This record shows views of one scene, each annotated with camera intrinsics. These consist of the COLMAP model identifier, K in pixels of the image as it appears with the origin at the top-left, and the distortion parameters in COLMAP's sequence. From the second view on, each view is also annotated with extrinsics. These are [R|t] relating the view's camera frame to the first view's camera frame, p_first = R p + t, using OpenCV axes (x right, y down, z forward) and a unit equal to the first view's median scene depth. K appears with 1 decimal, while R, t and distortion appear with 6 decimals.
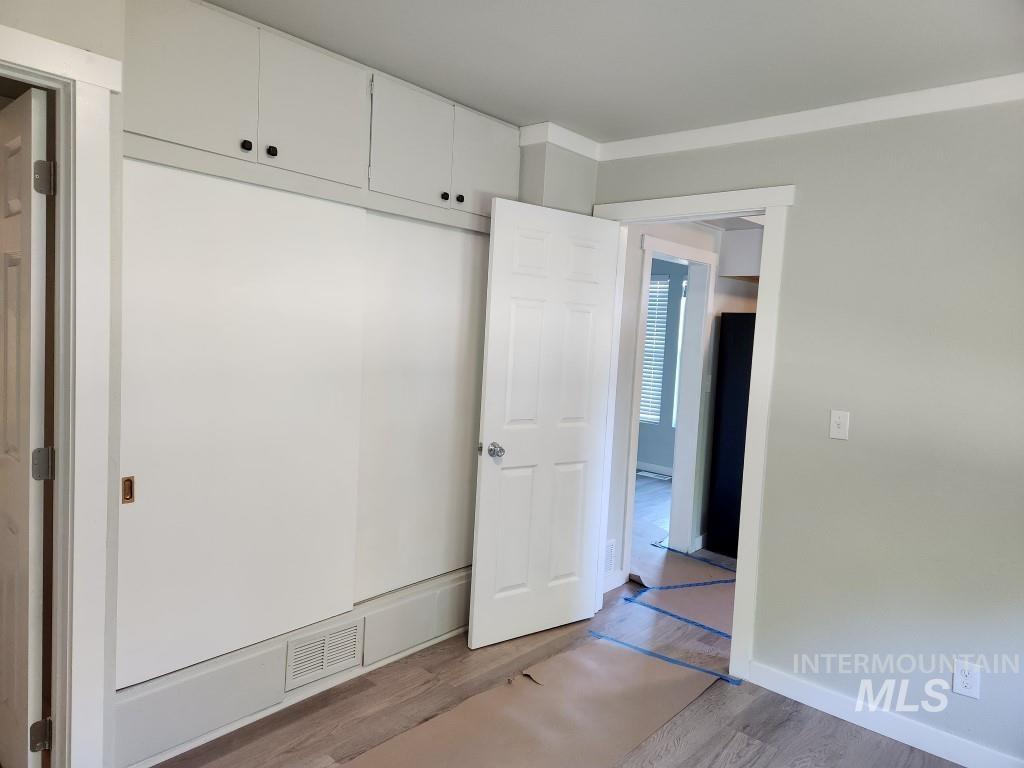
lens RADIAL K [[700.4, 0, 512.0], [0, 700.4, 384.0], [0, 0, 1]] dist [0.081086, -0.068827]
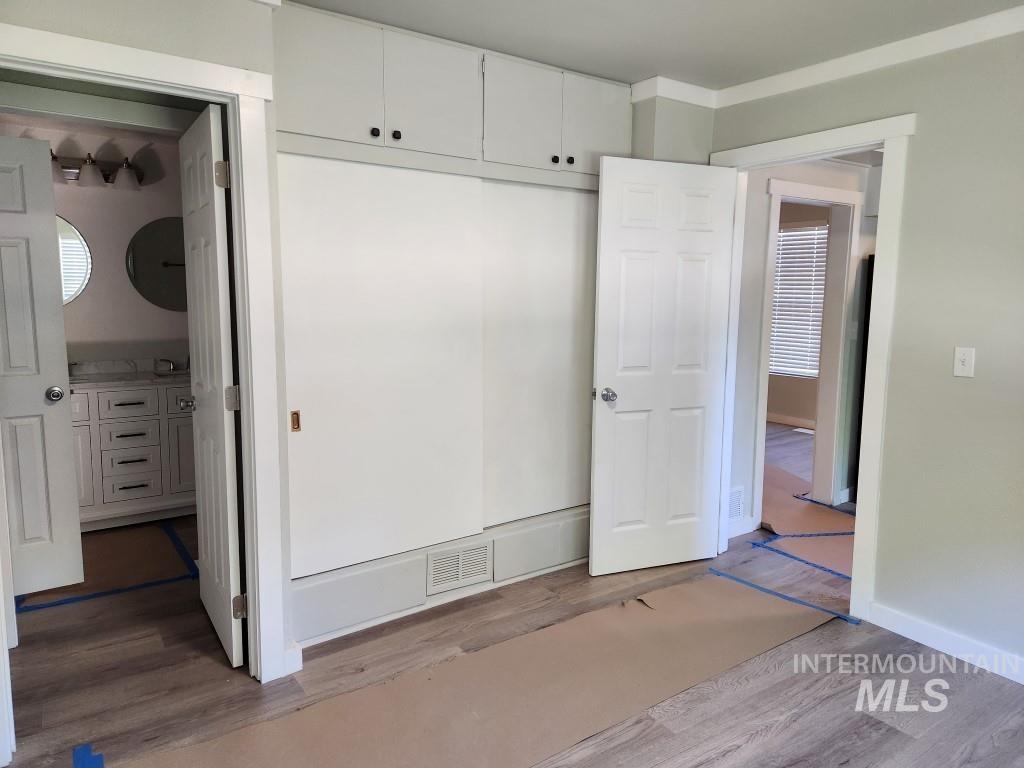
lens RADIAL K [[700.4, 0, 512.0], [0, 700.4, 384.0], [0, 0, 1]] dist [0.081086, -0.068827]
pose [[0.969896, -0.014205, -0.243104, 0.094541], [0.025756, 0.998682, 0.044400, 0.025996], [0.242153, -0.049325, 0.968984, -0.077249]]
